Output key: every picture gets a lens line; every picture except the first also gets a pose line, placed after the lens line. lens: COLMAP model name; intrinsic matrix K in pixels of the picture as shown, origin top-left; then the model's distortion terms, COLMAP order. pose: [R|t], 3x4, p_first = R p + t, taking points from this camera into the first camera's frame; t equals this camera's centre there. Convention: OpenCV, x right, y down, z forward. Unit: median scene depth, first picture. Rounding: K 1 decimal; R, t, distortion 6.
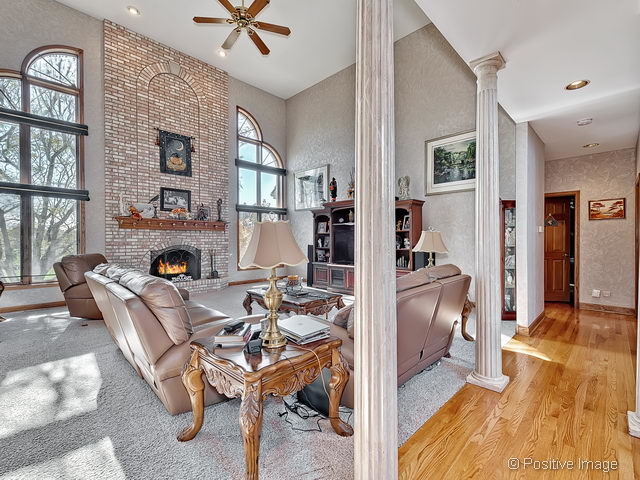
lens RADIAL K [[288.6, 0, 320.1], [0, 288.6, 238.0], [0, 0, 1]] dist [0.002820, 0.000199]
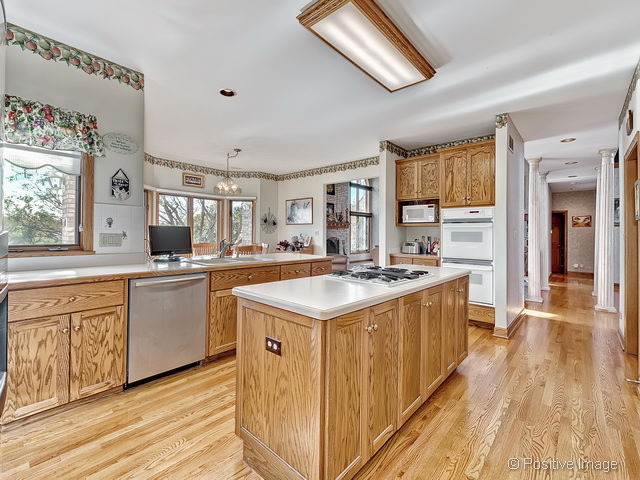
lens RADIAL K [[288.6, 0, 324.4], [0, 288.6, 227.7], [0, 0, 1]] dist [0.002820, 0.000199]
pose [[0.999838, 0.015906, 0.008377, -0.656798], [-0.015751, 0.999709, -0.018264, 0.004132], [-0.008665, 0.018129, 0.999798, -0.813474]]
